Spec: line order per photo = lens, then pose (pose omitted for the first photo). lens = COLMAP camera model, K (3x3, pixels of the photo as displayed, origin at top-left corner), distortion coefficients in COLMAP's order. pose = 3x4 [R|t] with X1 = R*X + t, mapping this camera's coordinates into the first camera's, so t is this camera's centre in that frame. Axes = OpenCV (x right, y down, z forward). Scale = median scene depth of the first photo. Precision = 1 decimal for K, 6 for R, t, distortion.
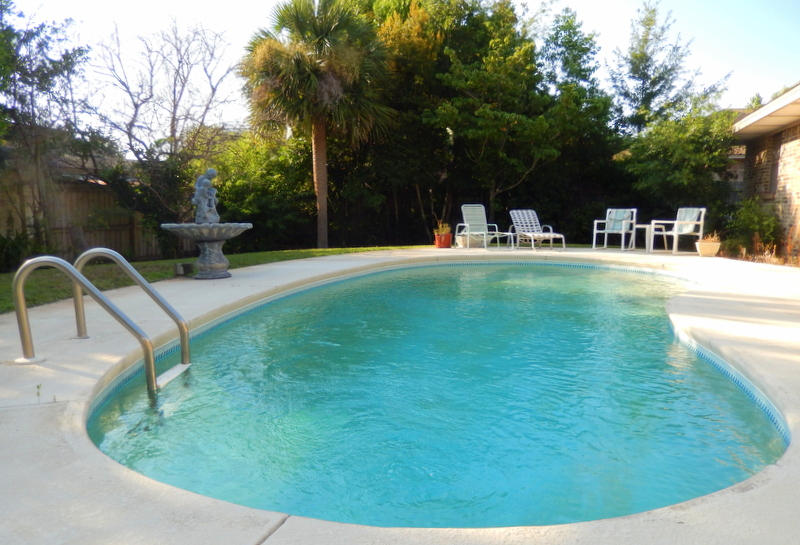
lens RADIAL K [[489.2, 0, 400.2], [0, 489.2, 274.4], [0, 0, 1]] dist [-0.000631, -0.000382]
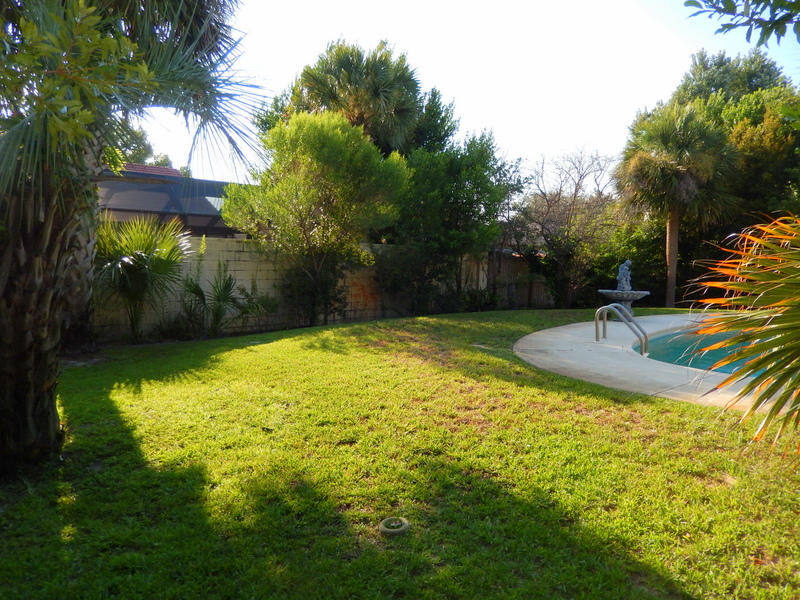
lens RADIAL K [[591.1, 0, 399.8], [0, 591.1, 296.4], [0, 0, 1]] dist [0.003740, 0.010210]
pose [[0.876765, 0.058855, -0.477305, -0.042857], [-0.086966, 0.995524, -0.036993, 0.039147], [0.472991, 0.073943, 0.877959, -0.727560]]
